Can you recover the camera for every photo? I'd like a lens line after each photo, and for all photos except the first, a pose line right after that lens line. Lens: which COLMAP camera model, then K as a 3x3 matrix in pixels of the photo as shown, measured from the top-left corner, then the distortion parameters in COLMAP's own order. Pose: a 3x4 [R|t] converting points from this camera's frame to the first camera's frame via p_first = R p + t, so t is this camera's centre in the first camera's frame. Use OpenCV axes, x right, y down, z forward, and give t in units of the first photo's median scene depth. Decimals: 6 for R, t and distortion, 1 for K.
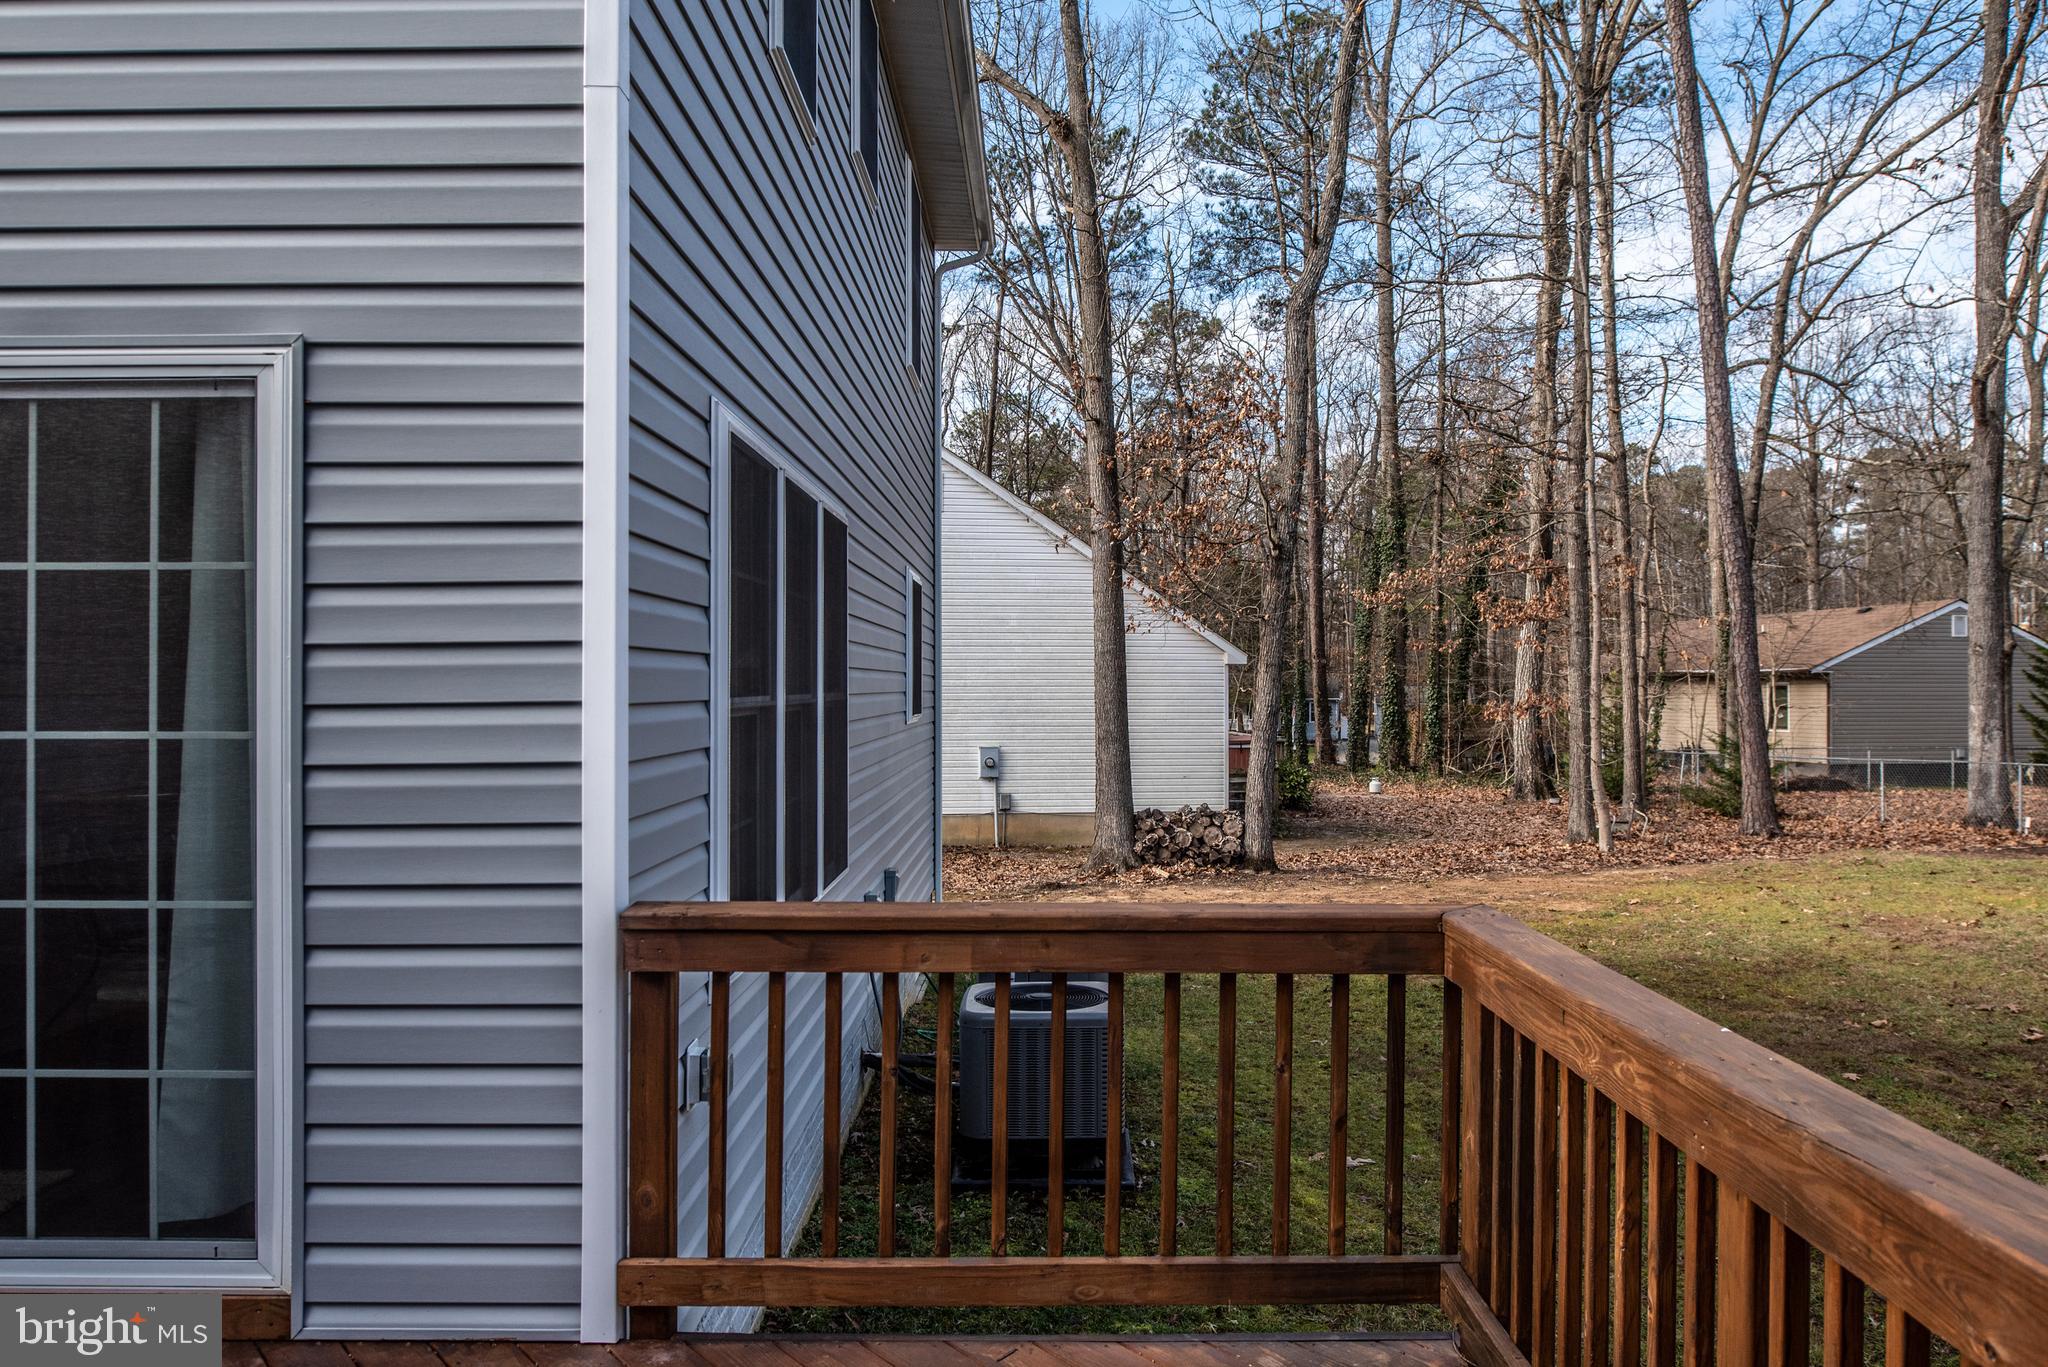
lens RADIAL K [[1462.8, 0, 1023.9], [0, 1462.8, 709.4], [0, 0, 1]] dist [-0.032241, 0.001603]
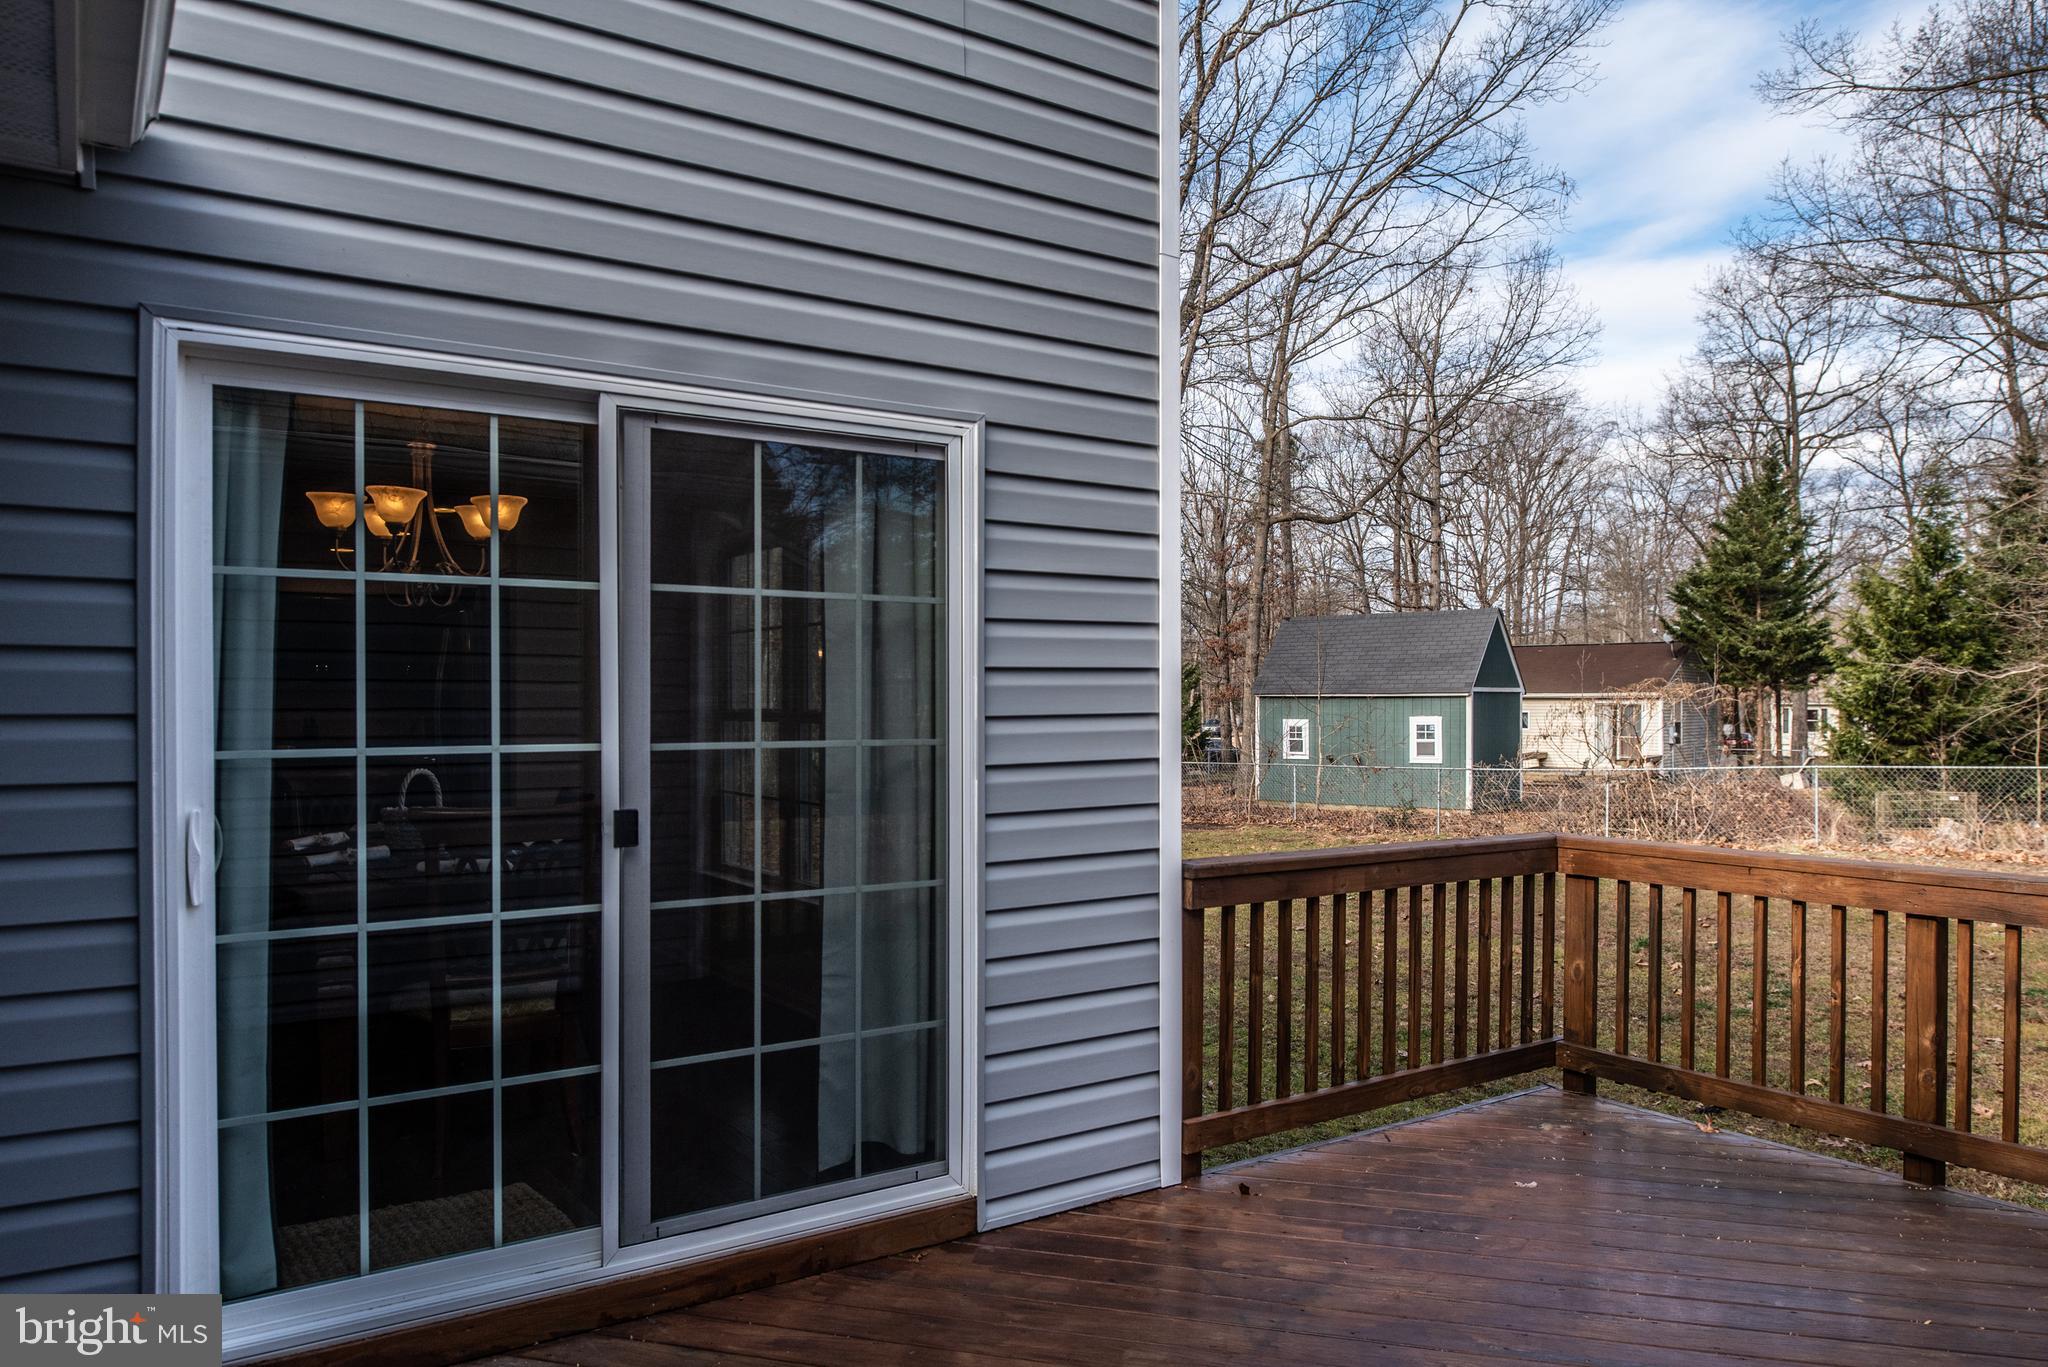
lens RADIAL K [[1390.3, 0, 1012.7], [0, 1390.3, 731.8], [0, 0, 1]] dist [-0.062648, 0.000523]
pose [[0.835669, -0.010148, 0.549140, -1.121047], [0.005694, 0.999936, 0.009814, -0.001453], [-0.549204, -0.005075, 0.835673, 0.003681]]
